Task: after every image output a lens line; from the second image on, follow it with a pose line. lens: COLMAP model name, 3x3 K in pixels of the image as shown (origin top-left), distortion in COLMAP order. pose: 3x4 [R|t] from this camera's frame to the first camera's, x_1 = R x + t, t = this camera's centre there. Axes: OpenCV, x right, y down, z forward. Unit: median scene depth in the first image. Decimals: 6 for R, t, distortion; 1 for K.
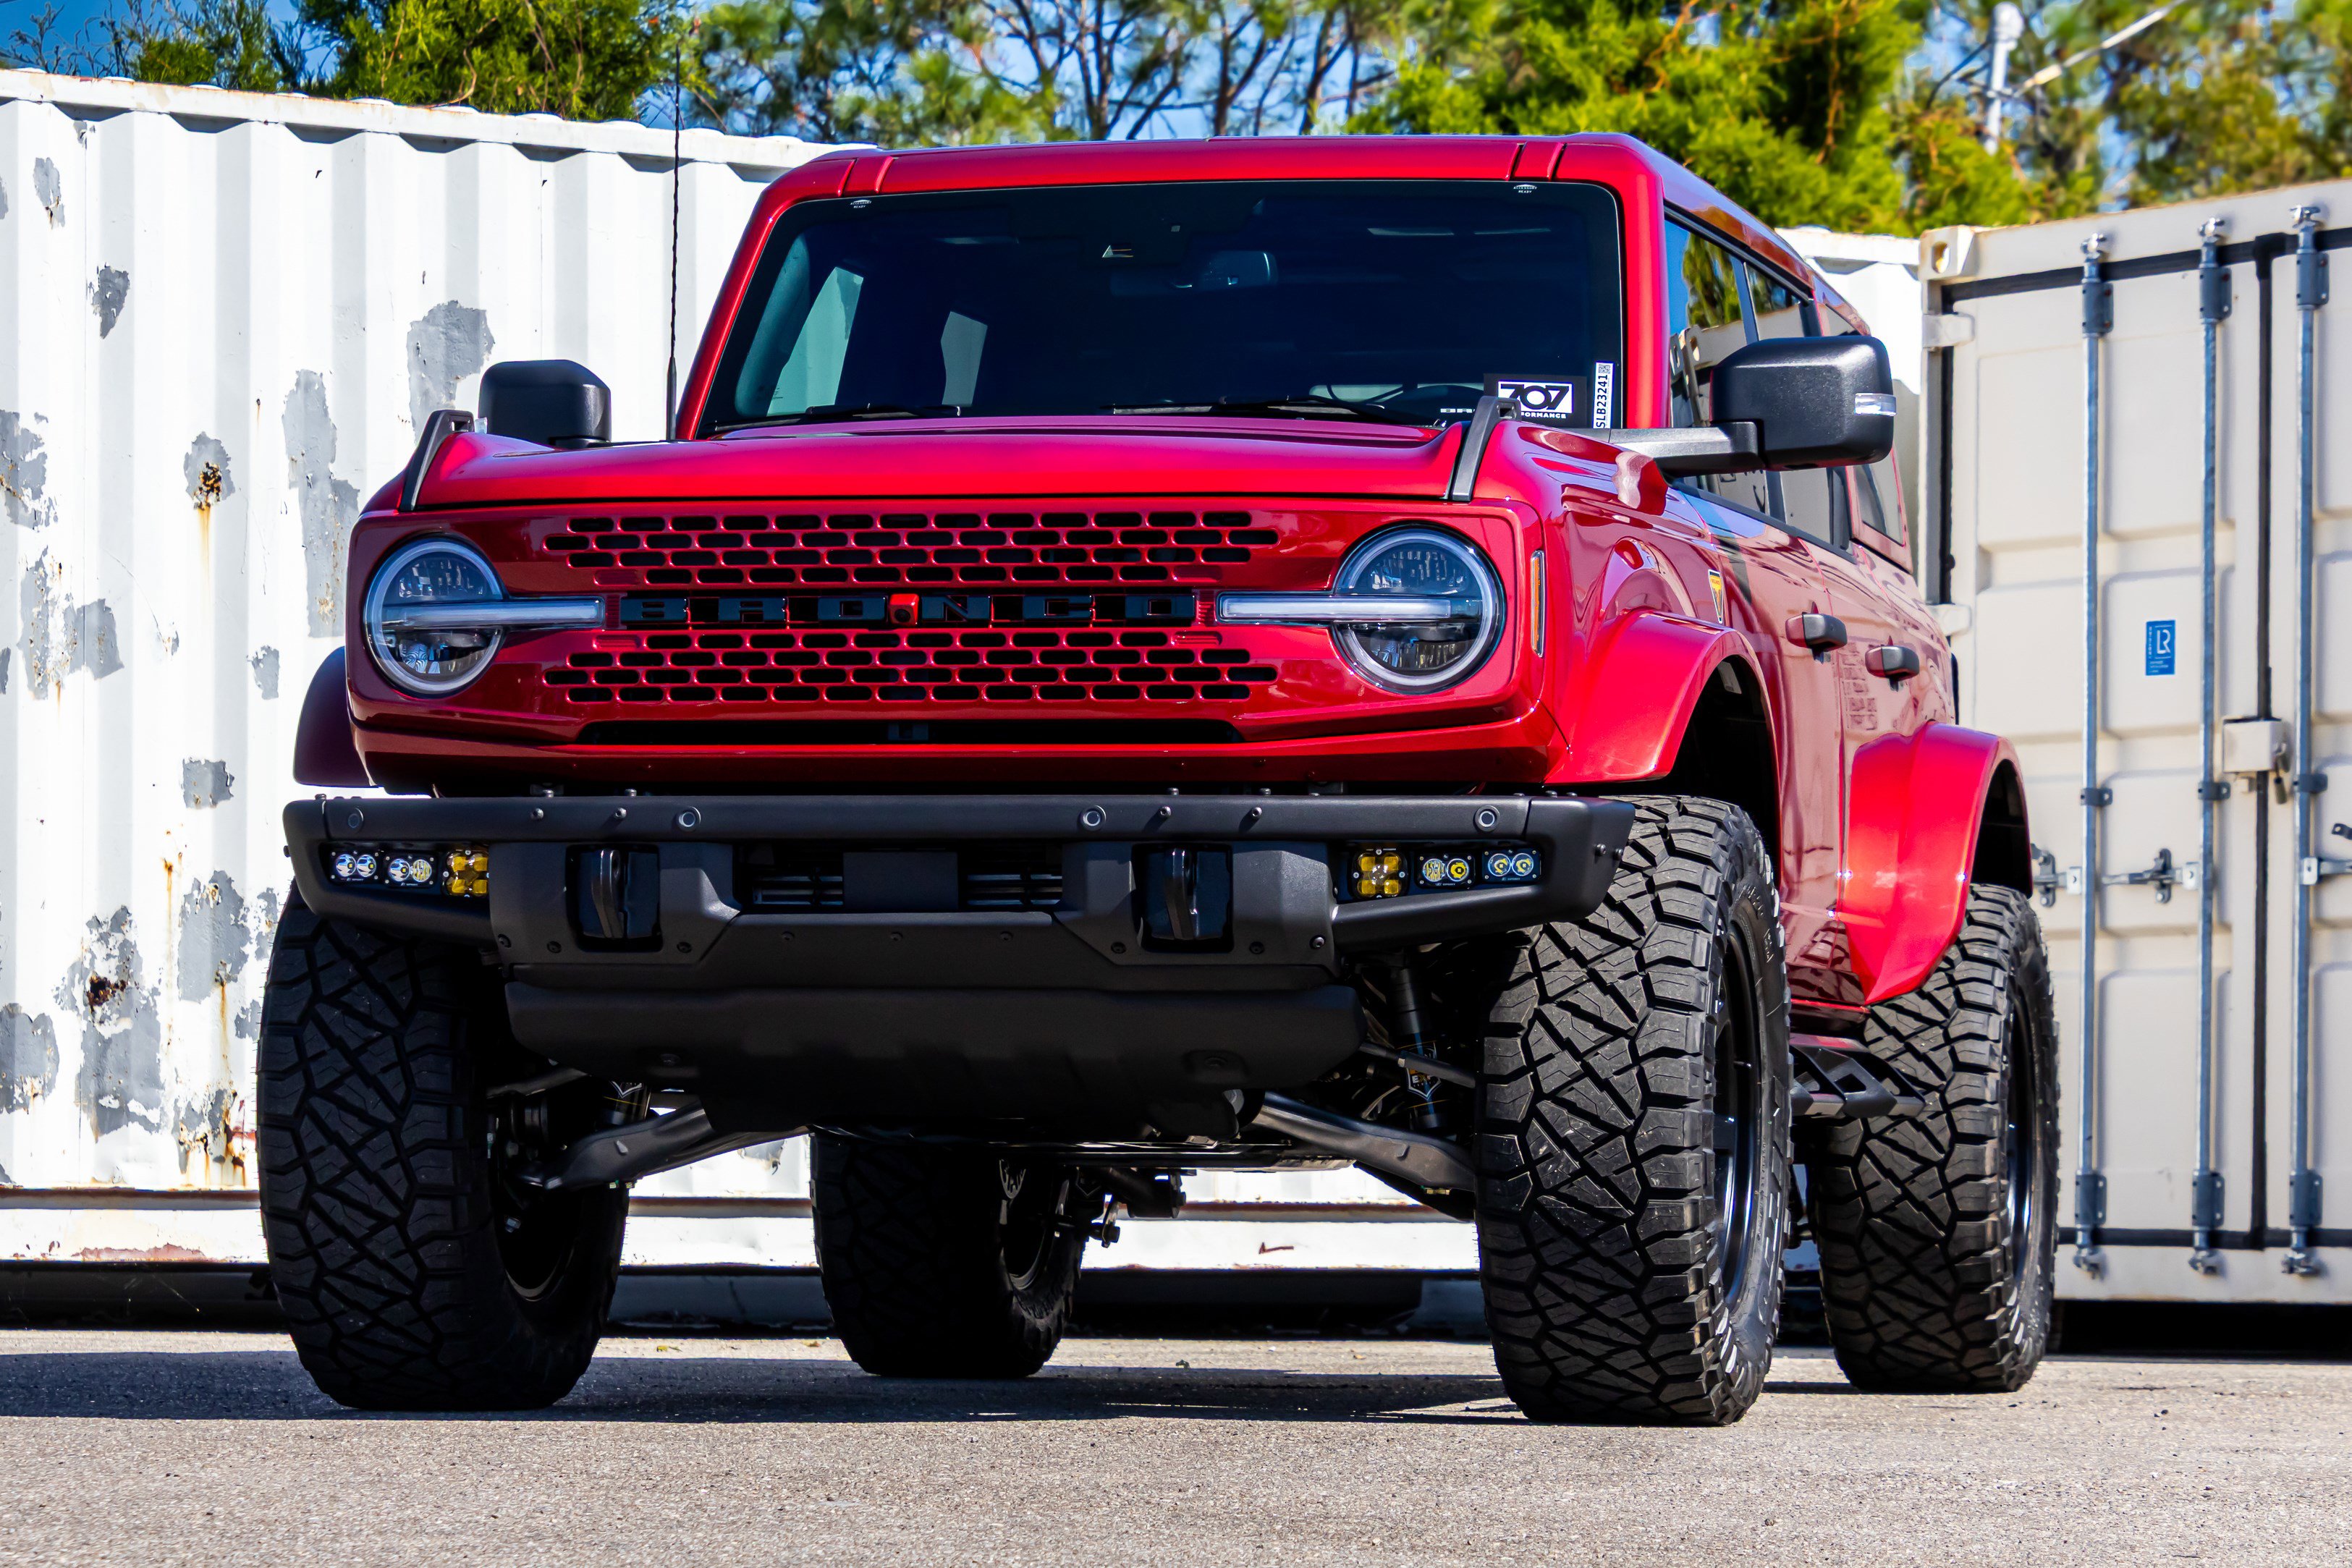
lens RADIAL K [[8955.6, 0, 1176.0], [0, 8955.6, 784.0], [0, 0, 1]] dist [-0.263267, -2.205621]
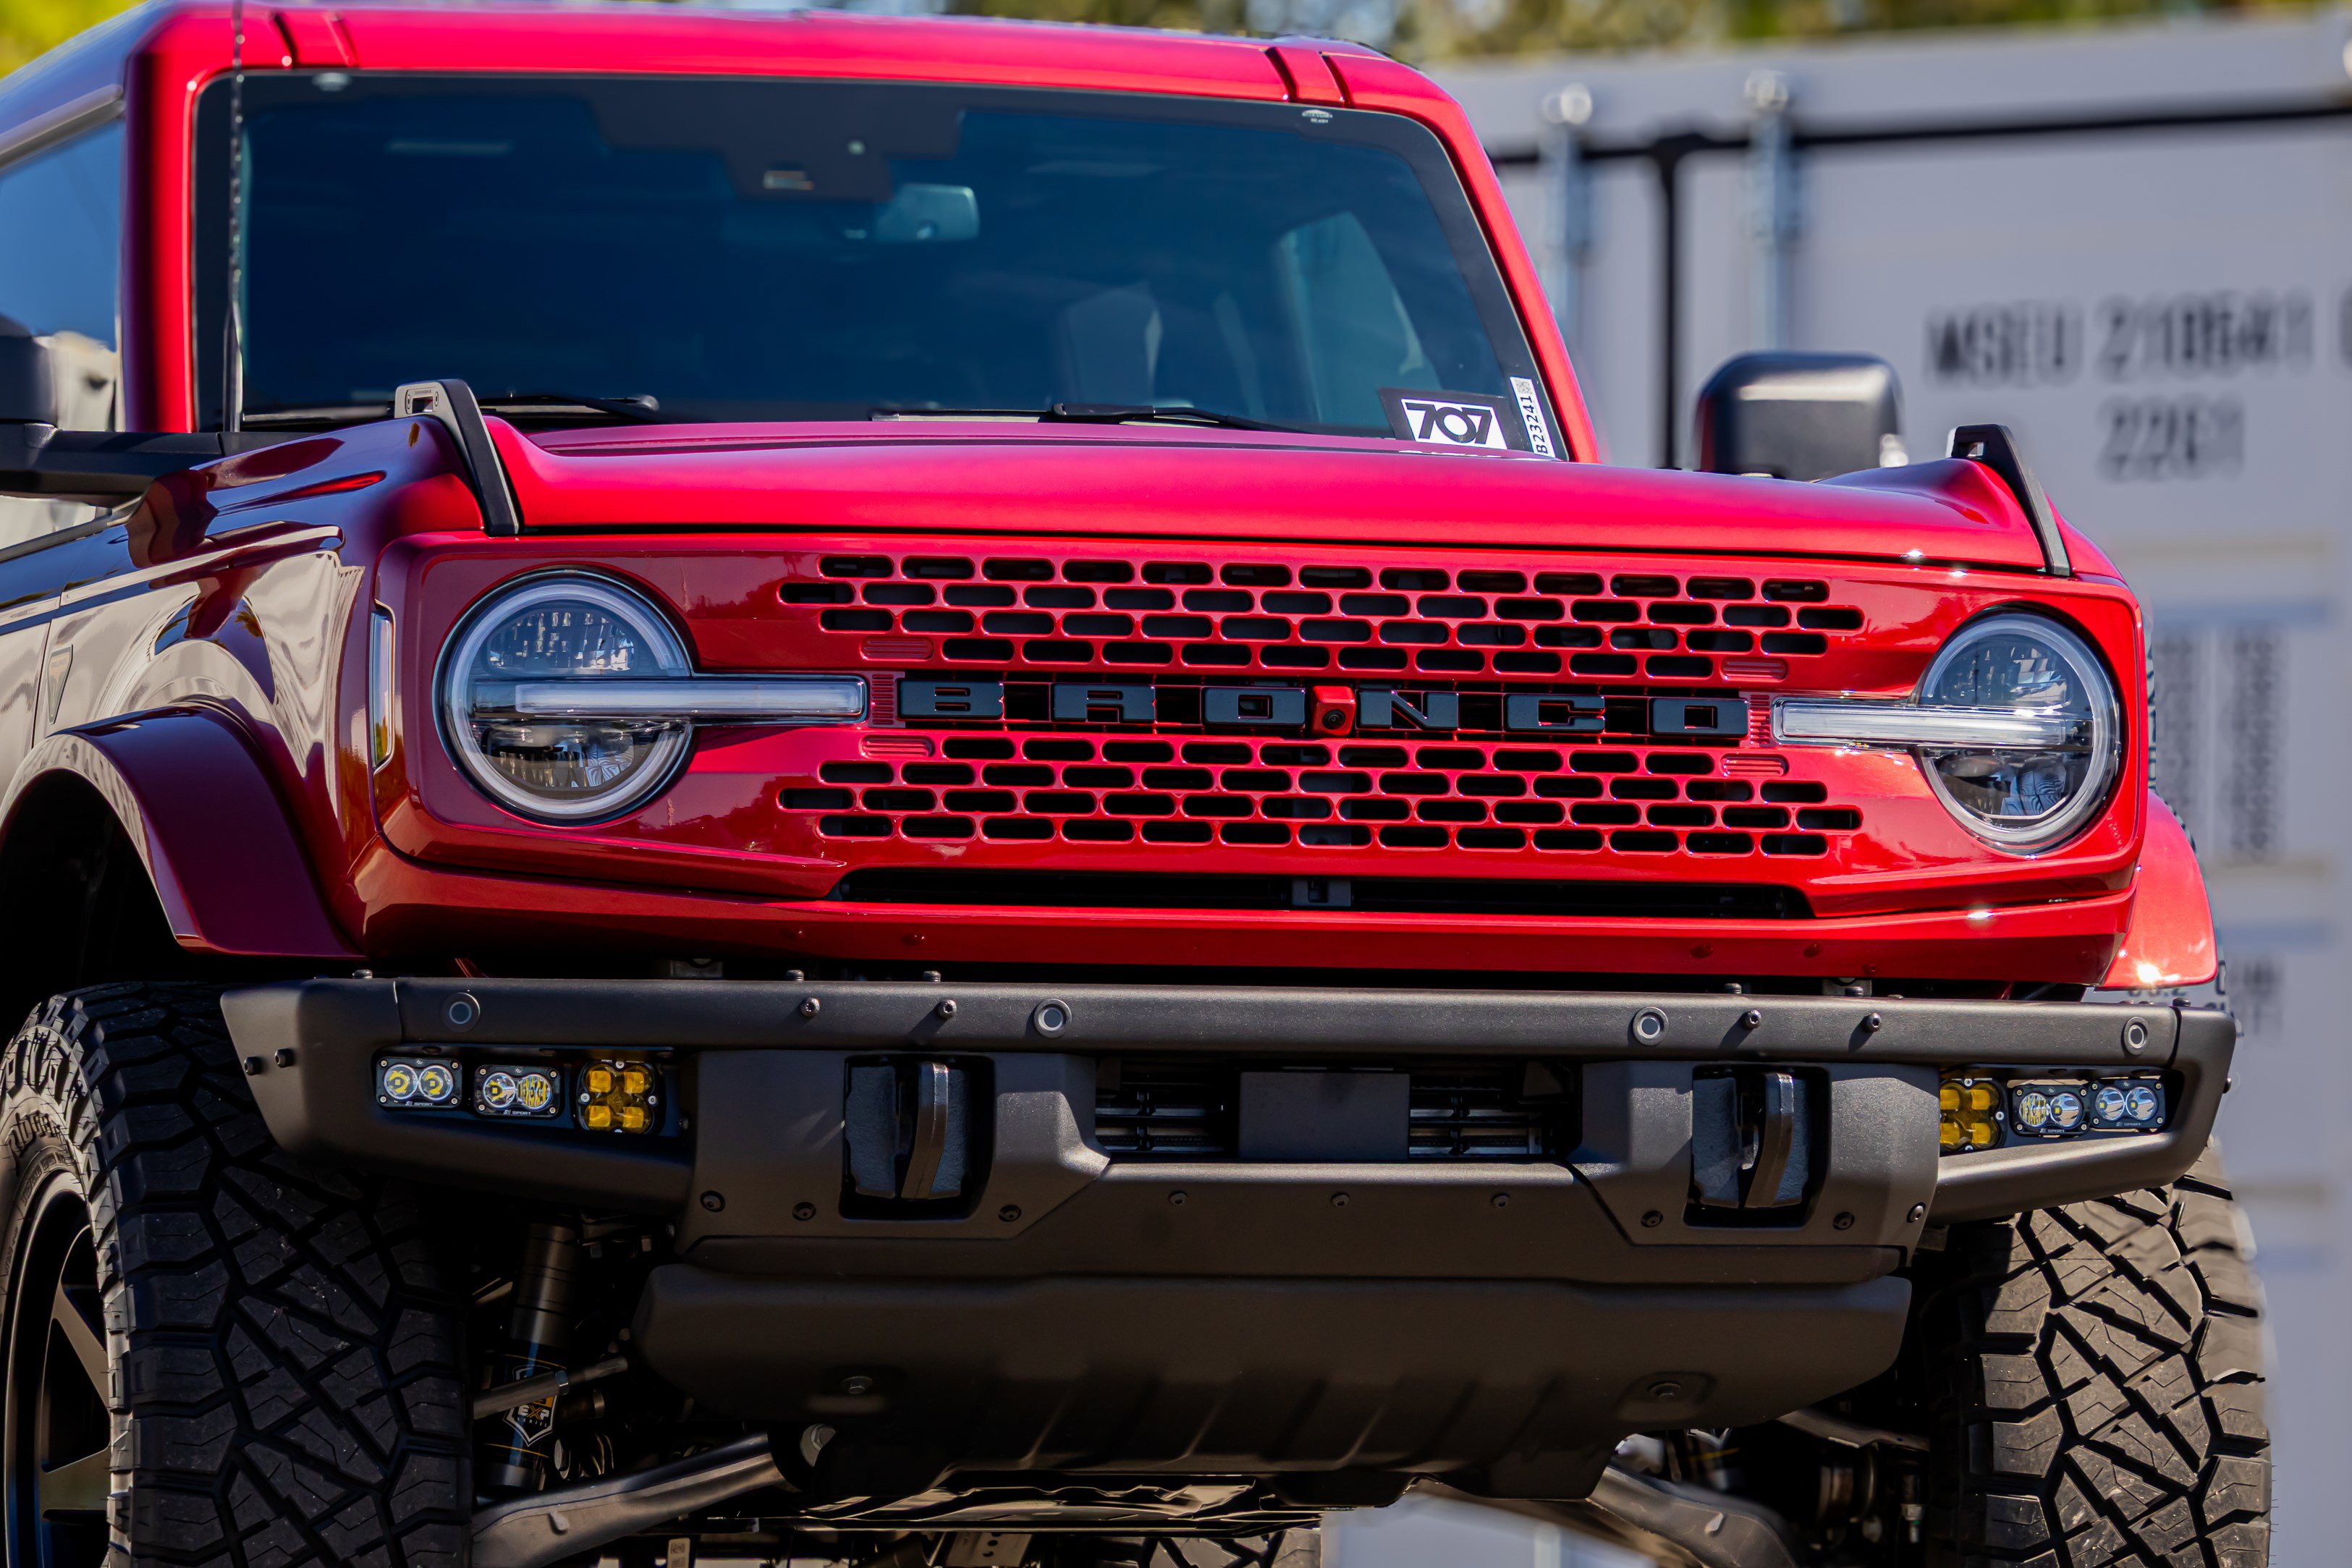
lens RADIAL K [[13157.8, 0, 1176.0], [0, 13157.8, 784.0], [0, 0, 1]] dist [-0.096646, -4.303036]
pose [[0.867695, 0.025574, 0.496439, -0.523984], [-0.014967, 0.999567, -0.025332, 0.011018], [-0.496872, 0.014550, 0.867702, 0.152814]]
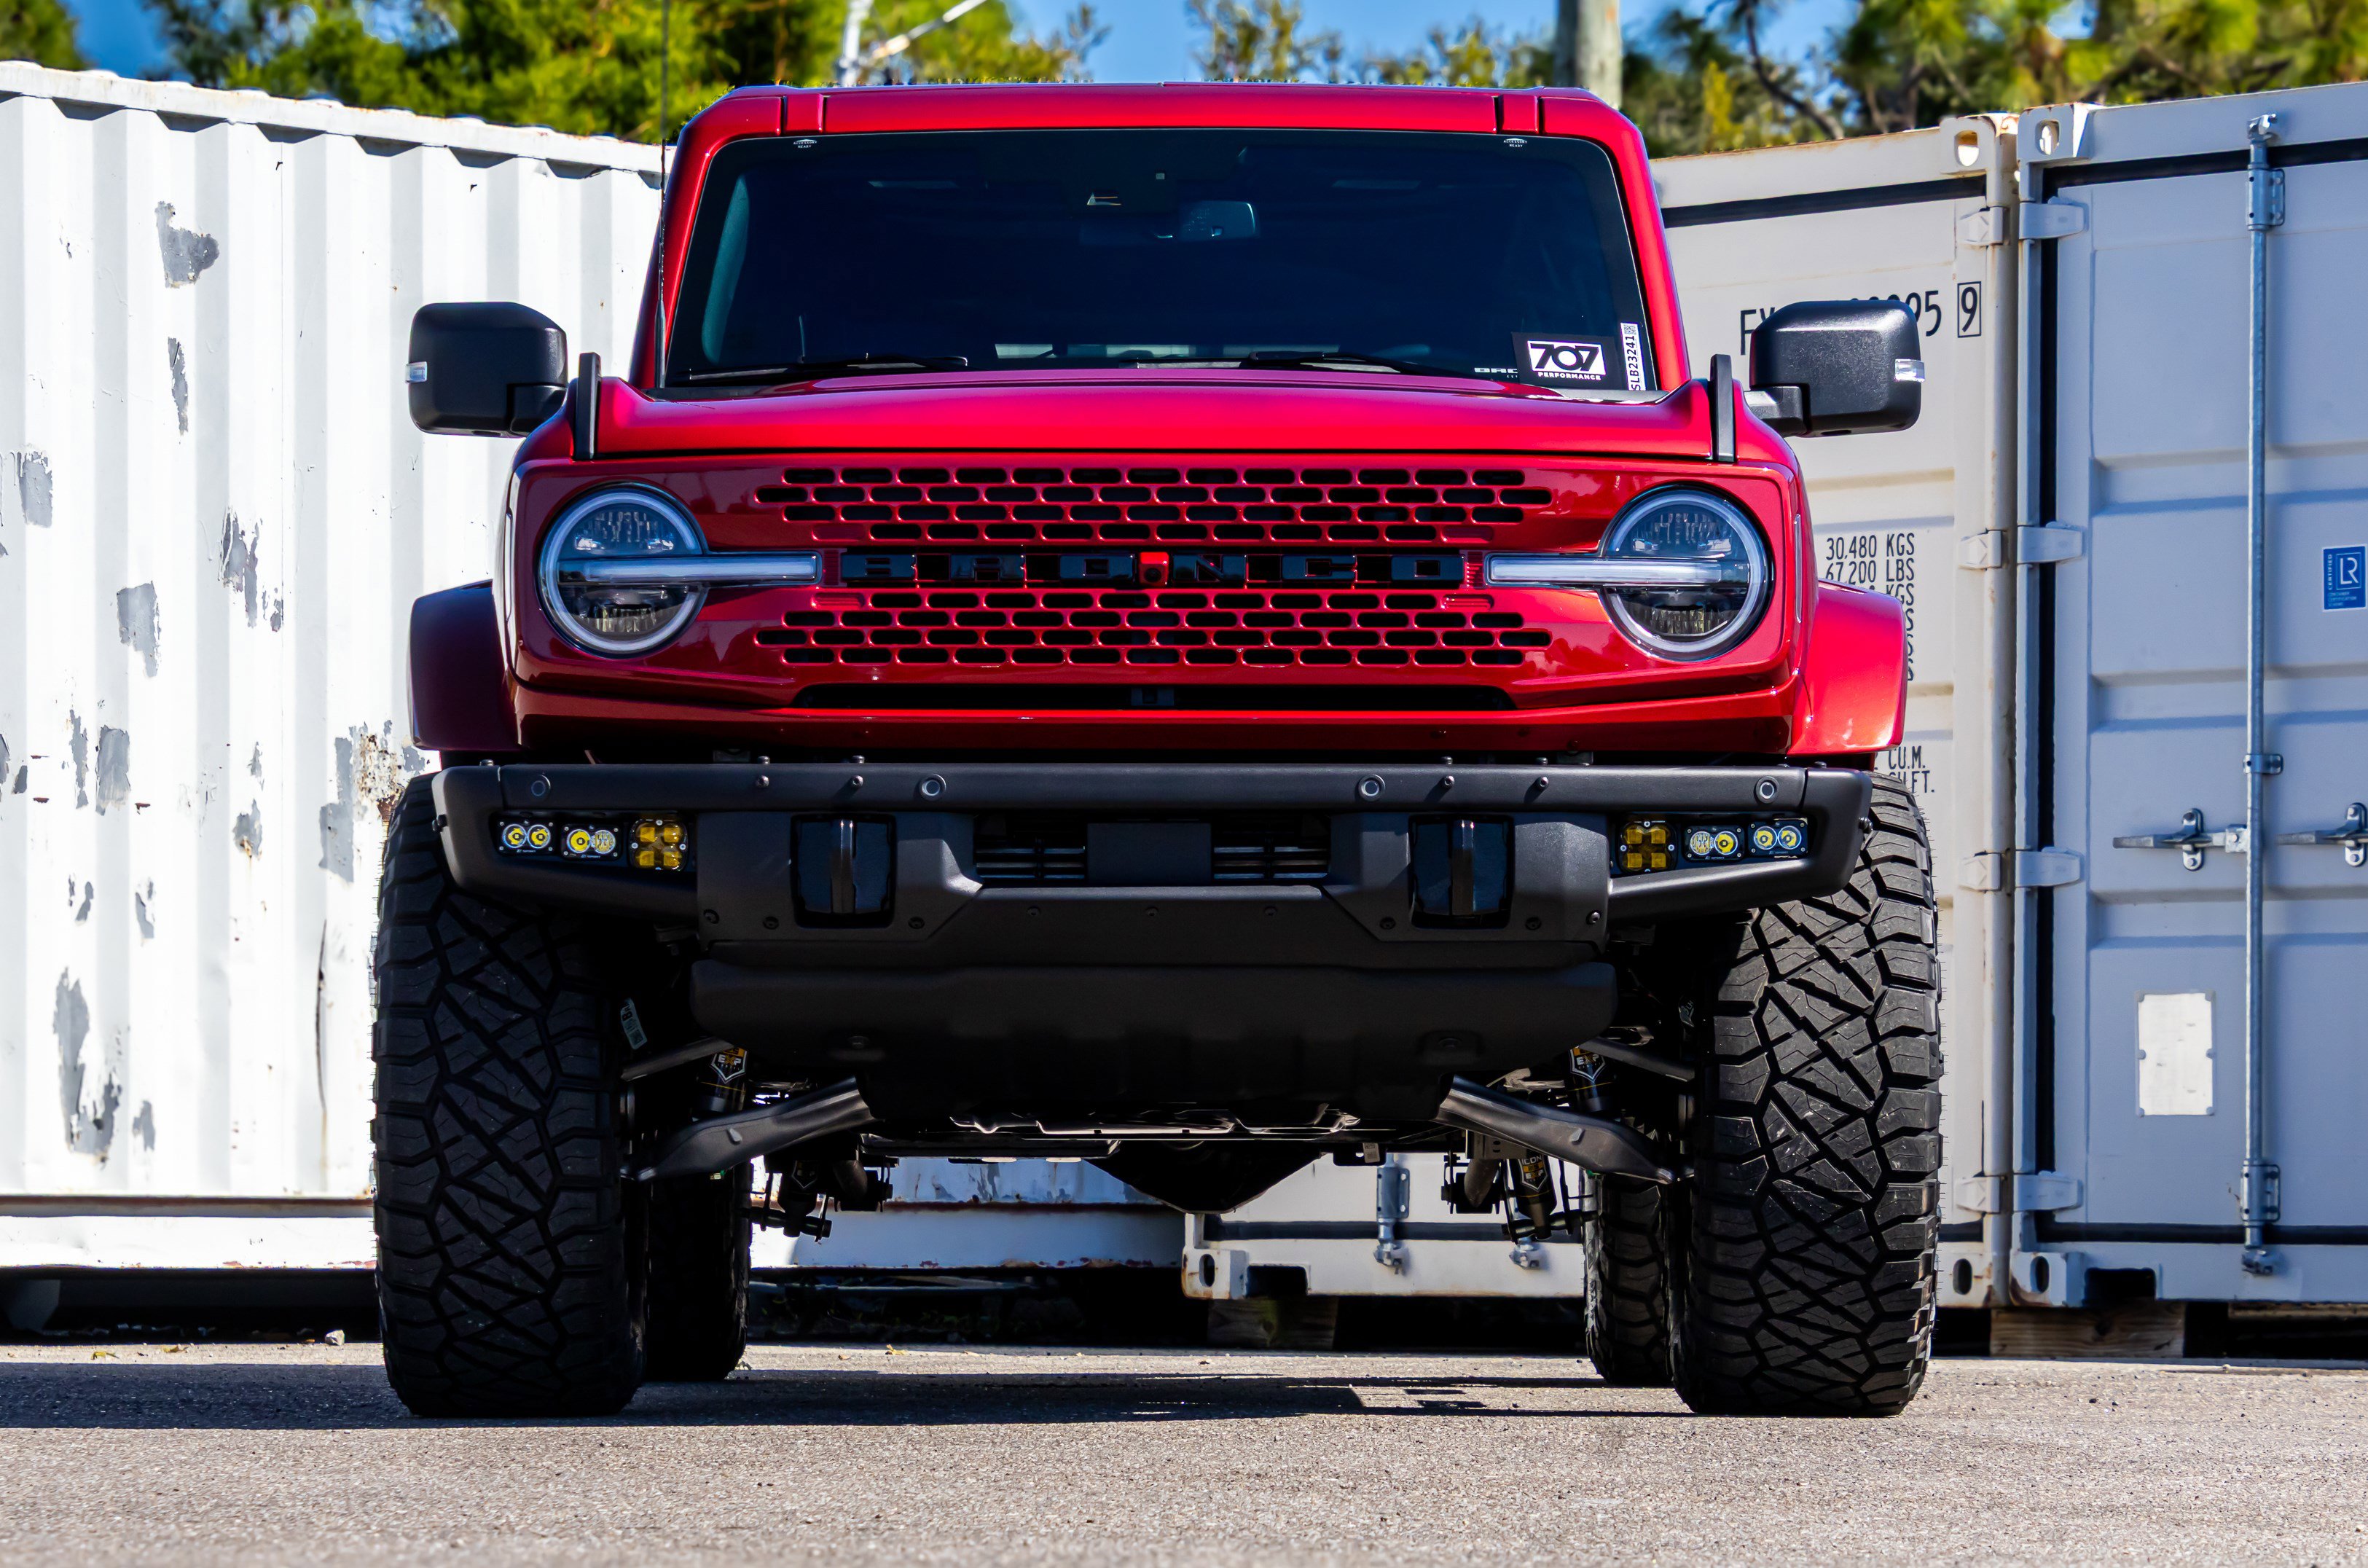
lens RADIAL K [[9123.9, 0, 1184.0], [0, 9123.9, 784.0], [0, 0, 1]] dist [-0.138806, -3.486898]
pose [[0.974972, 0.004105, 0.222288, -0.241344], [-0.004122, 0.999991, -0.000386, 0.003792], [-0.222288, -0.000539, 0.974981, 0.051461]]
